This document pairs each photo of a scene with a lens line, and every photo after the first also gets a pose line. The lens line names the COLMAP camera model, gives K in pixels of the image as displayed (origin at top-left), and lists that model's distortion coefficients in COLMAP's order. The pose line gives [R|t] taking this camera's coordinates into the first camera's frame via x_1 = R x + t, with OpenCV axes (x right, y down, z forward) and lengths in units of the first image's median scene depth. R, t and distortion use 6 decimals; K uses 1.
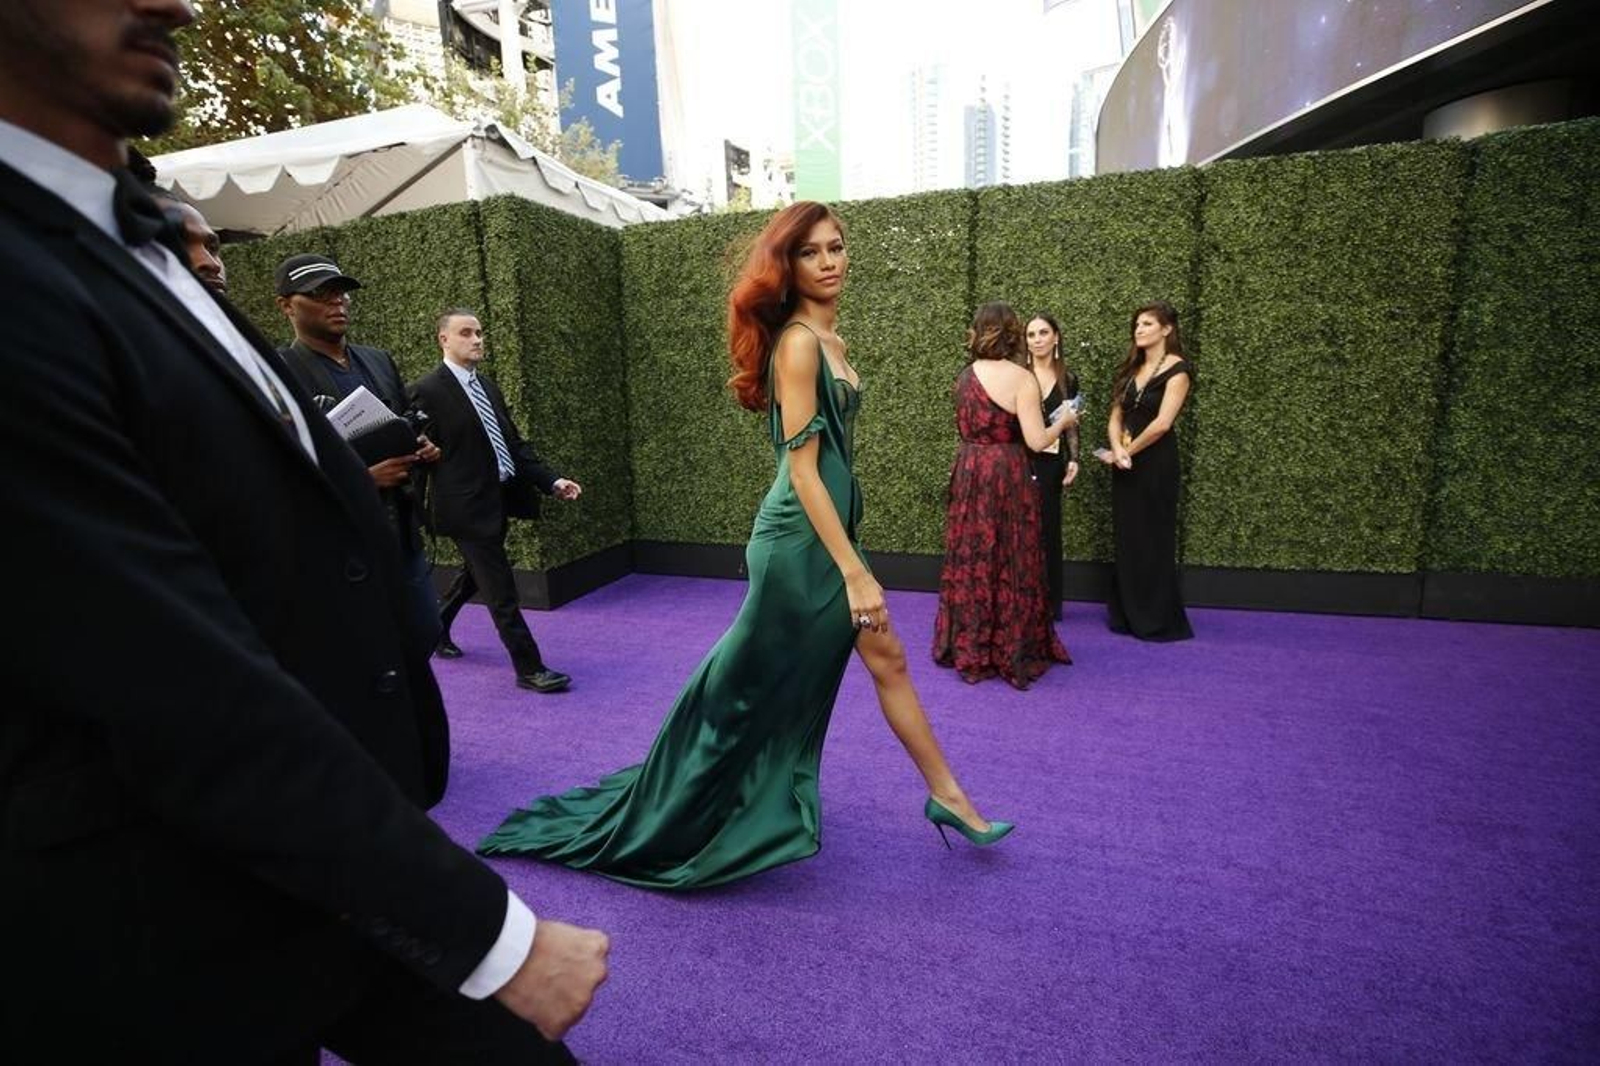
lens RADIAL K [[729.9, 0, 798.2], [0, 729.9, 531.0], [0, 0, 1]] dist [-0.044042, 0.013584]
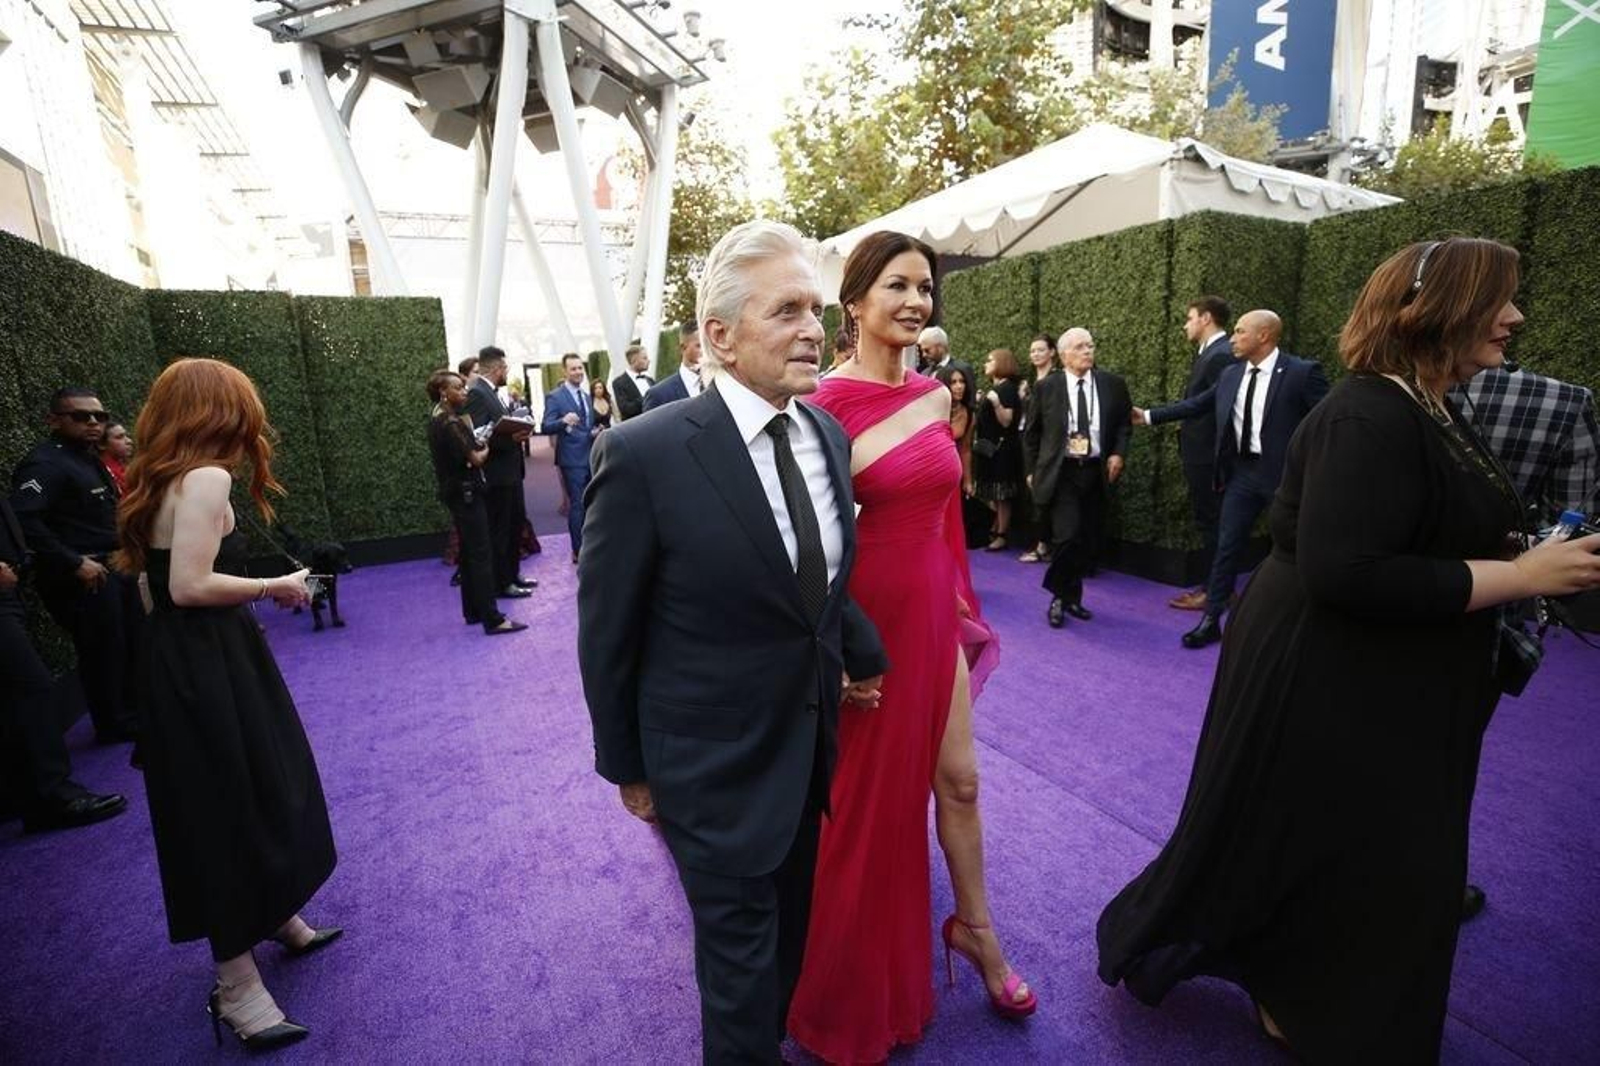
lens RADIAL K [[729.9, 0, 798.2], [0, 729.9, 531.0], [0, 0, 1]] dist [-0.044042, 0.013584]
pose [[0.728242, 0.137645, -0.671355, -0.042231], [-0.119318, 0.990126, 0.073573, 0.012848], [0.674854, 0.026526, 0.737475, -0.188236]]
